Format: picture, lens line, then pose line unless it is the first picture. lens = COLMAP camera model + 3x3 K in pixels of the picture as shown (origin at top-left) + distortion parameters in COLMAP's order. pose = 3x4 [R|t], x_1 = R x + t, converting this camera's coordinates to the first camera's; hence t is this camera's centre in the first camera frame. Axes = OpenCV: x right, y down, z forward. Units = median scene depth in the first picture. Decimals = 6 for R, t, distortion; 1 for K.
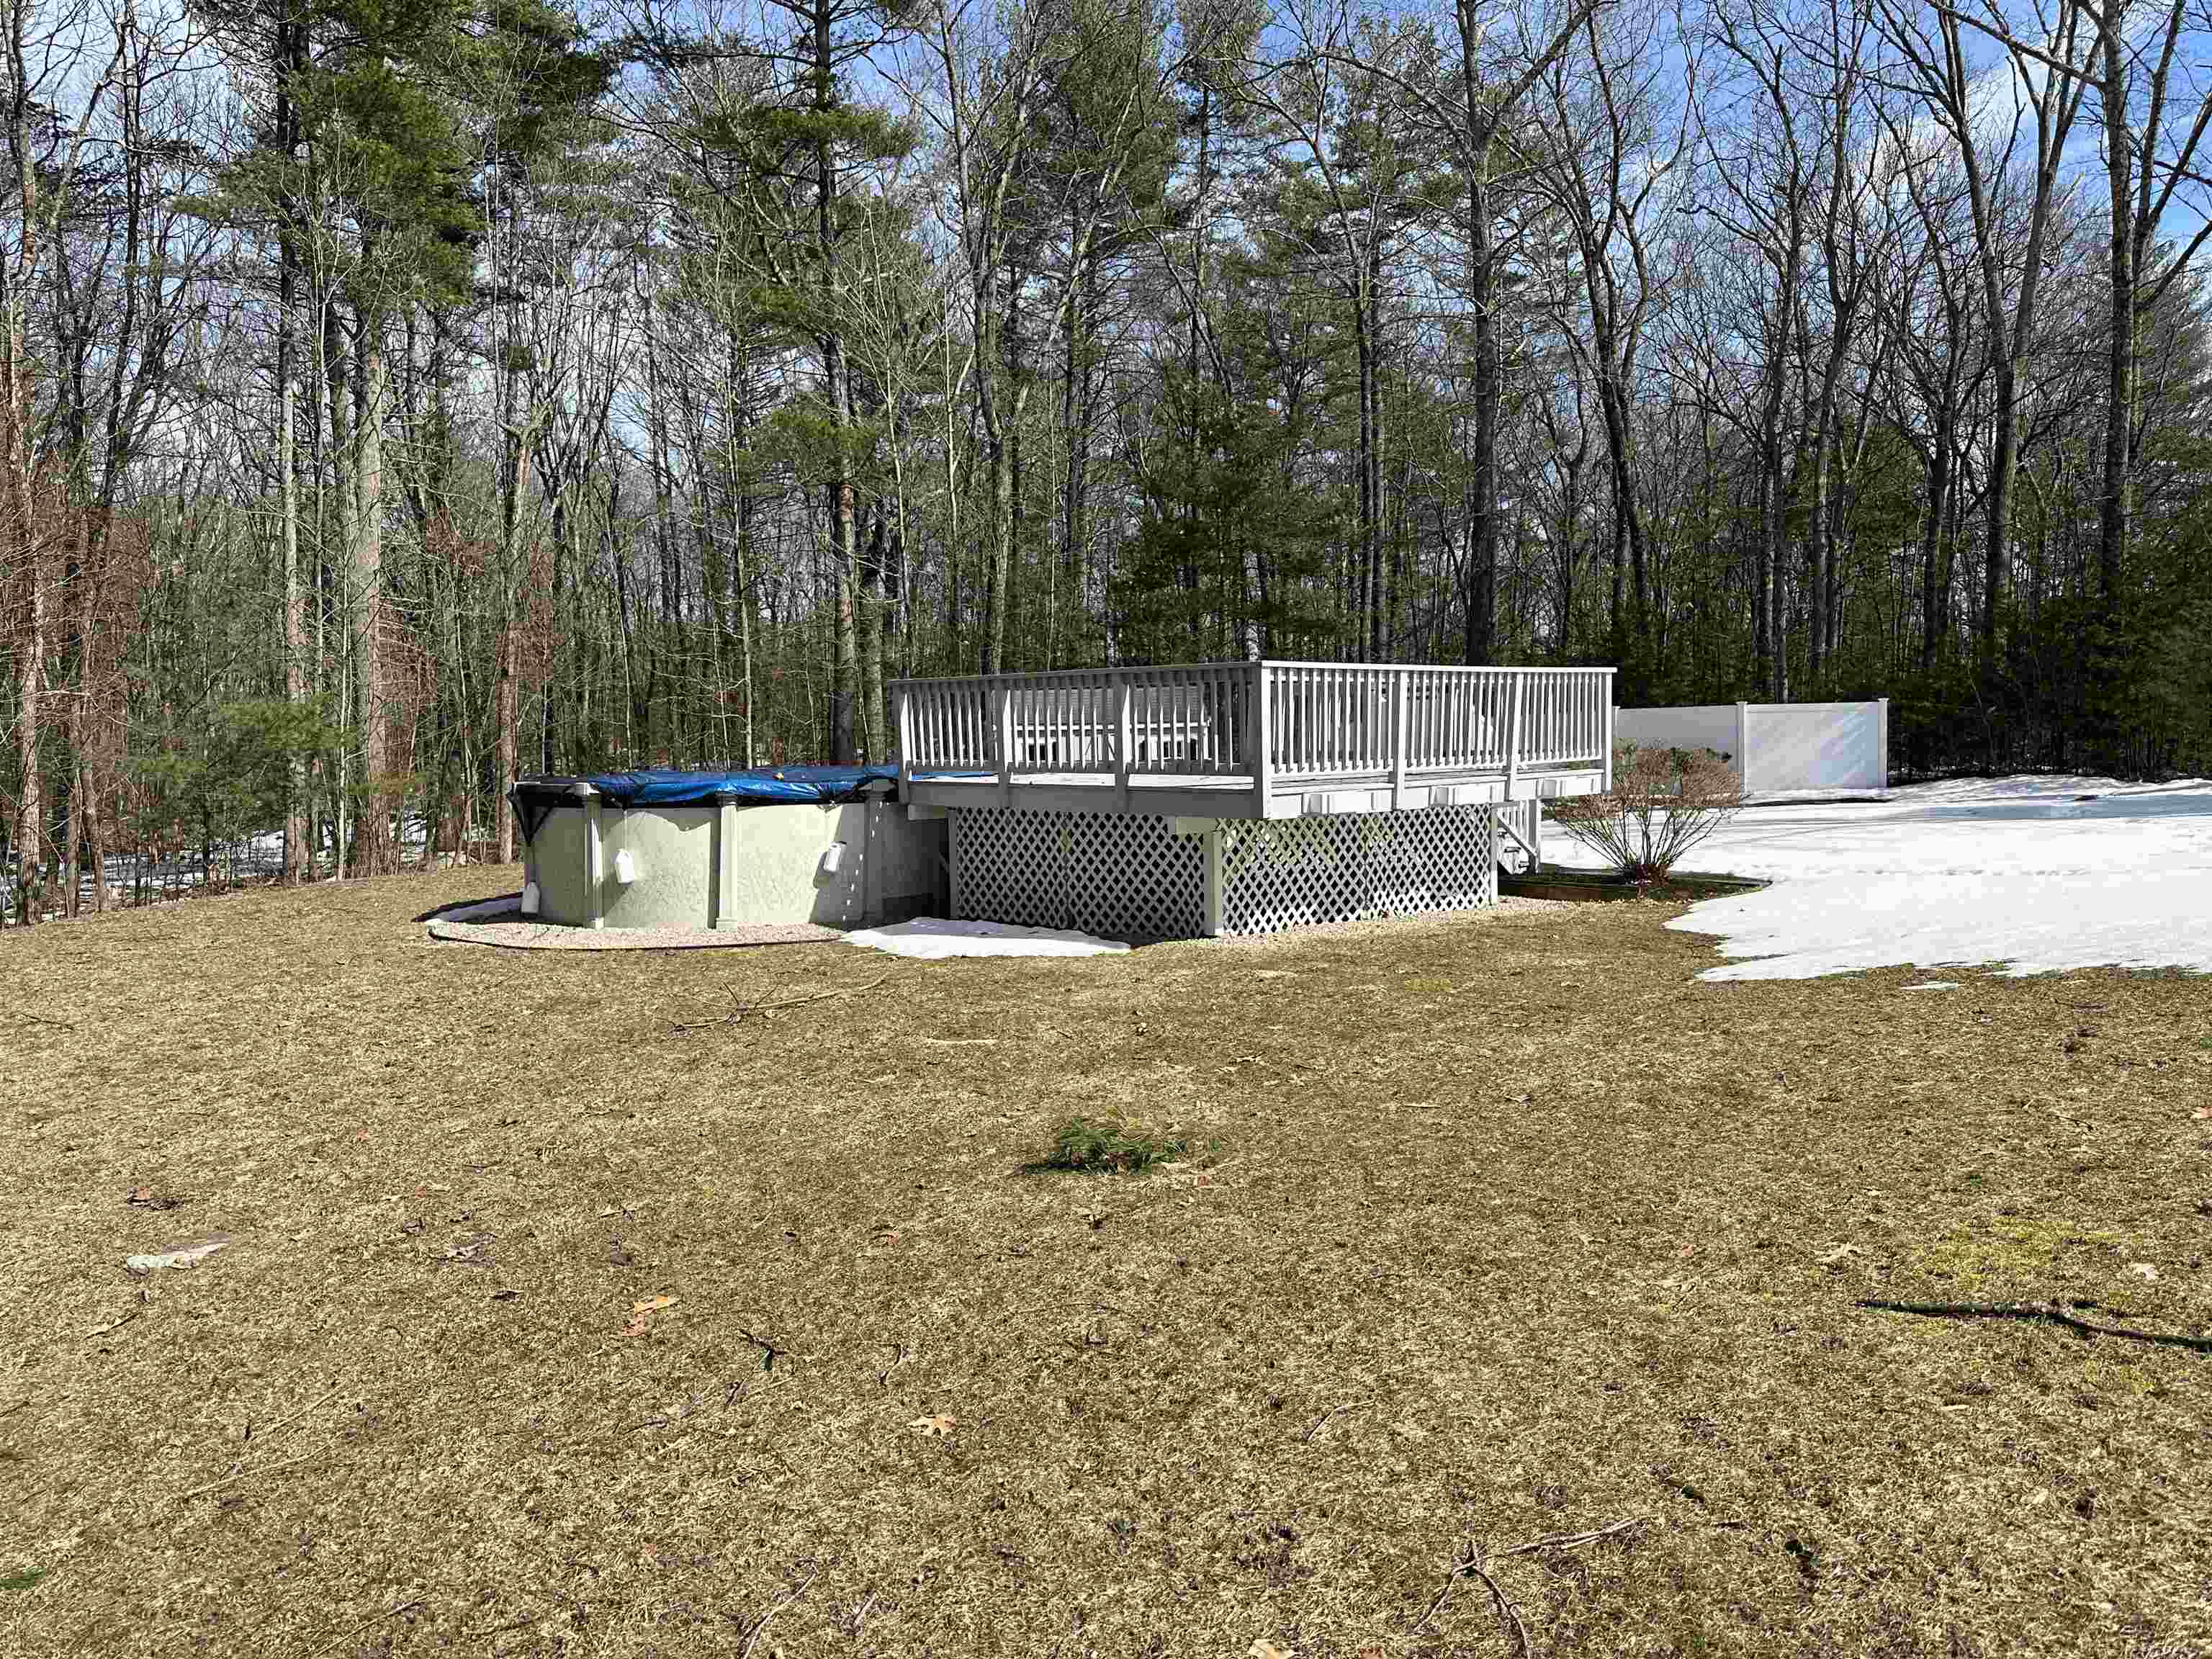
lens RADIAL K [[1648.1, 0, 1106.0], [0, 1648.1, 829.5], [0, 0, 1]] dist [0.003968, -0.000013]
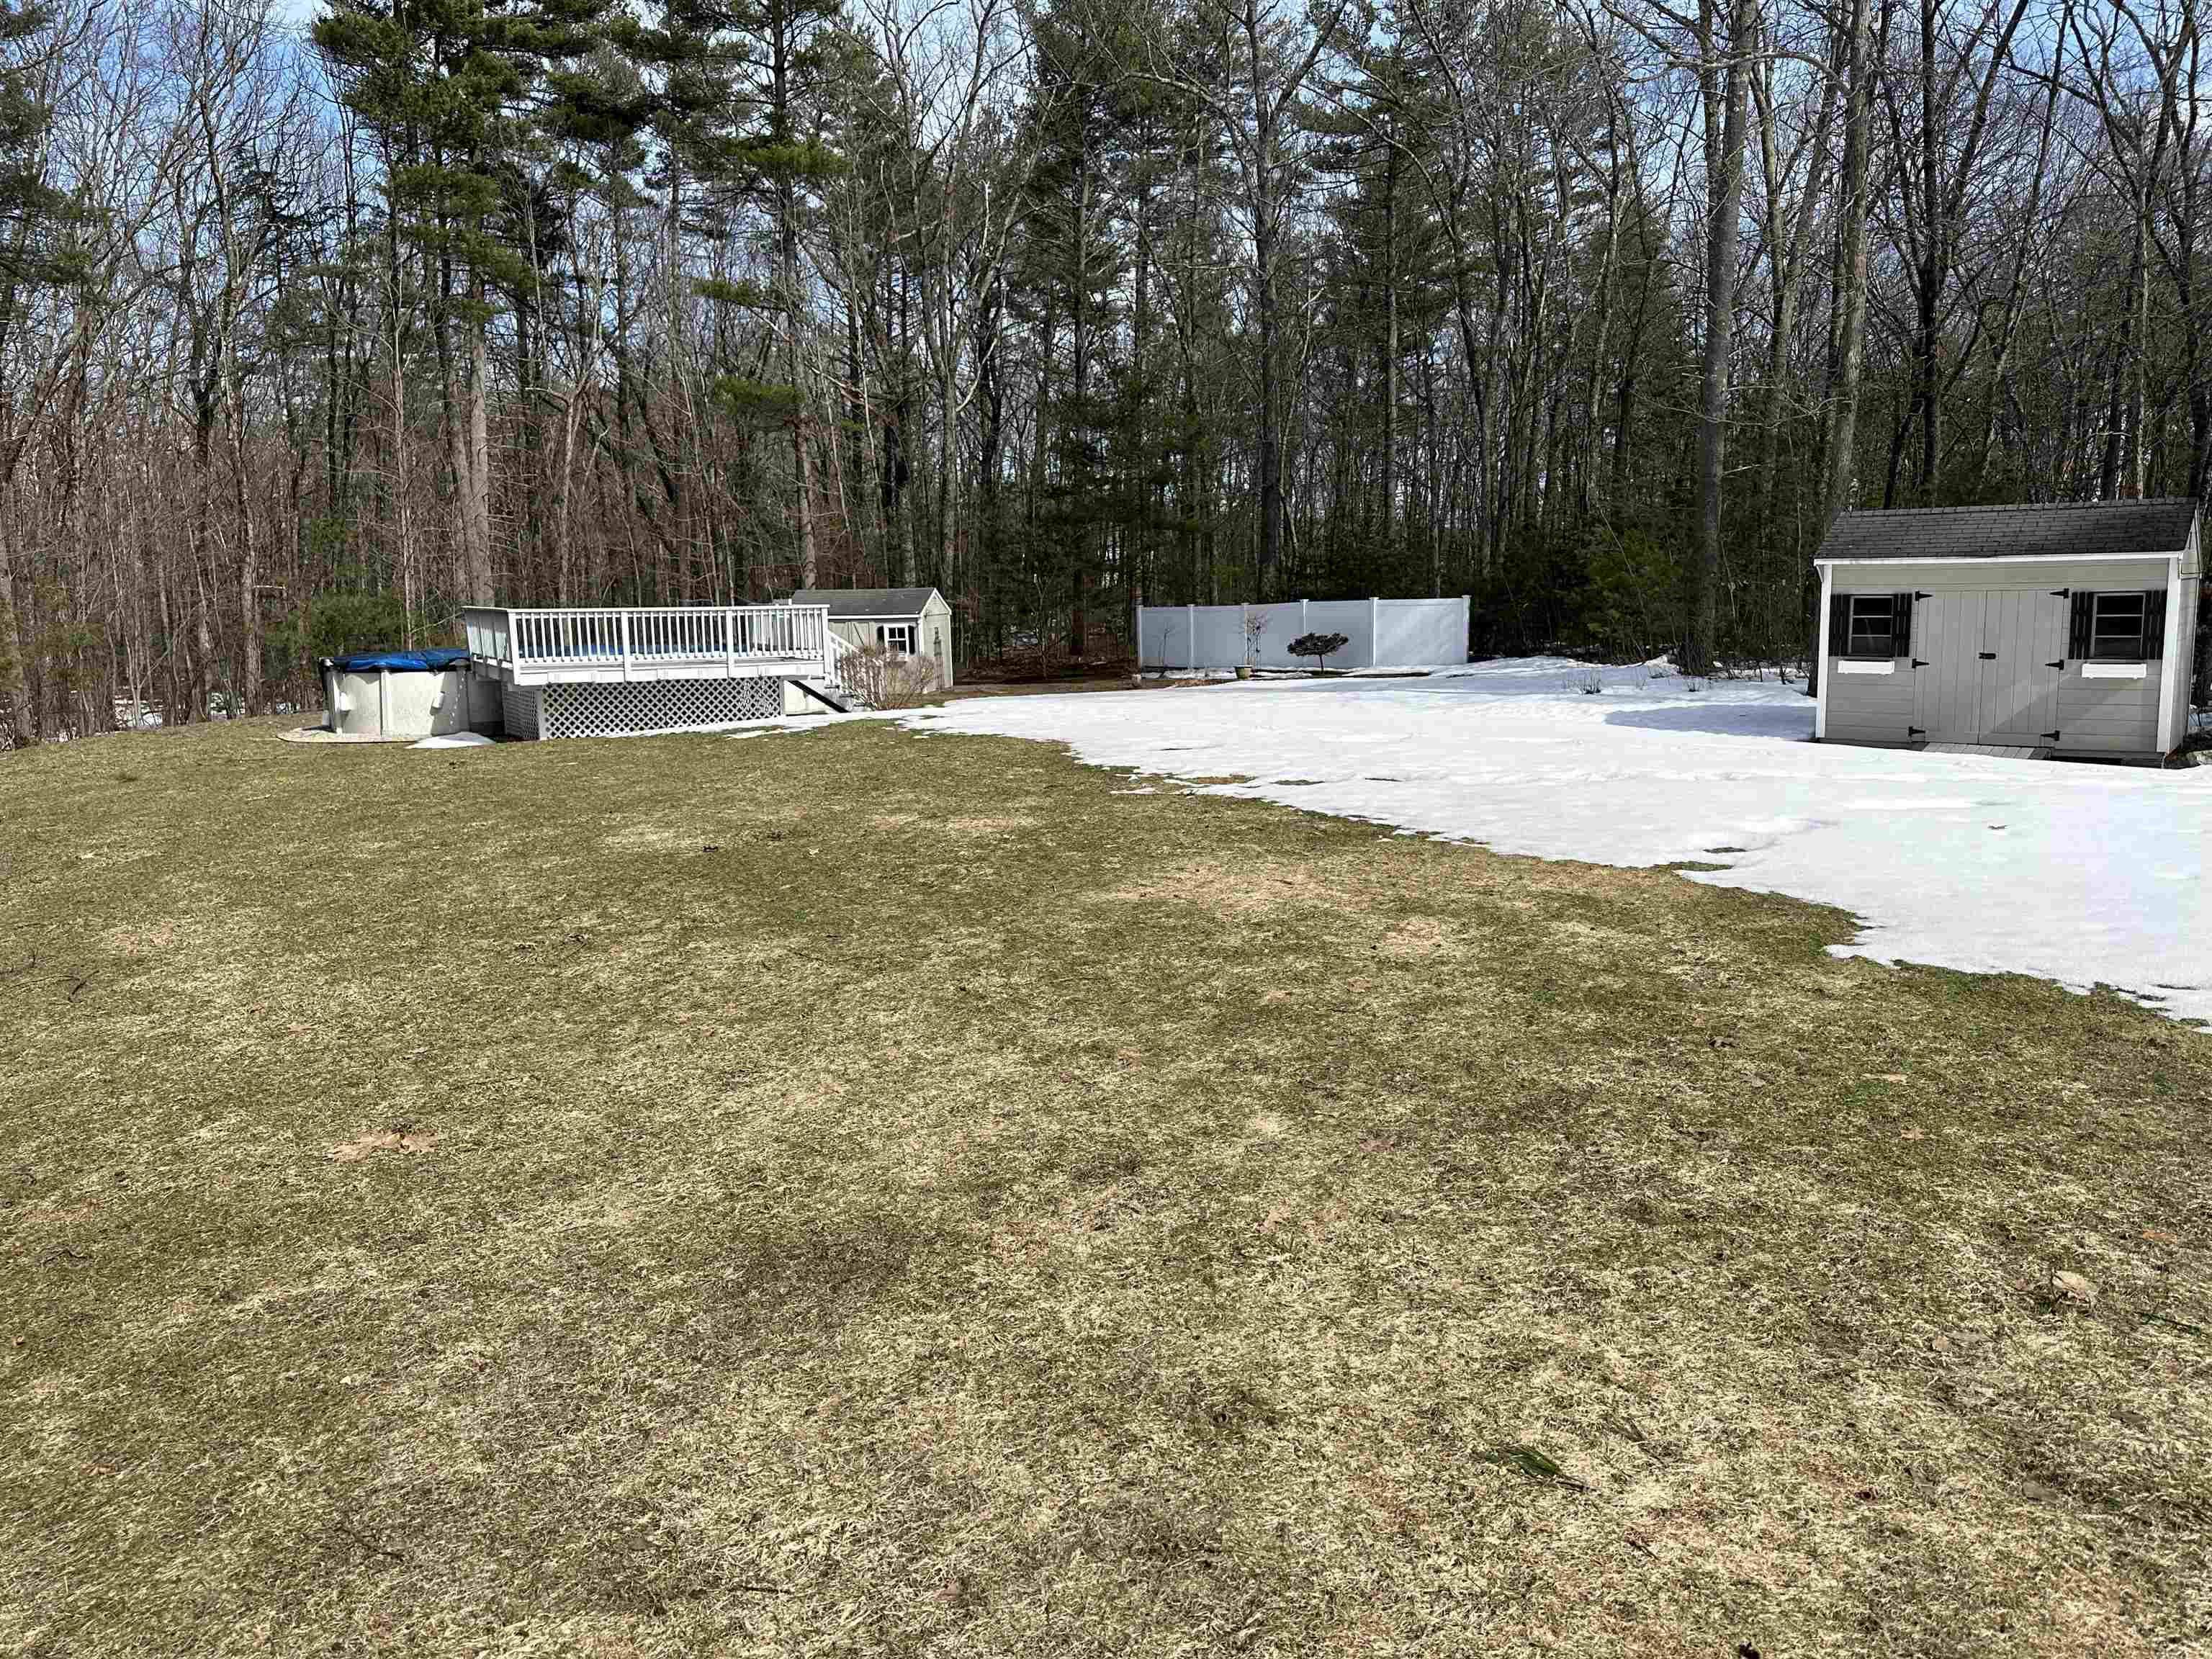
lens RADIAL K [[1648.1, 0, 1106.0], [0, 1648.1, 829.5], [0, 0, 1]] dist [0.003968, -0.000013]
pose [[0.969563, 0.039726, -0.241599, 1.058324], [-0.017436, 0.995447, 0.093709, -0.026139], [0.244221, -0.086644, 0.965841, -0.682753]]
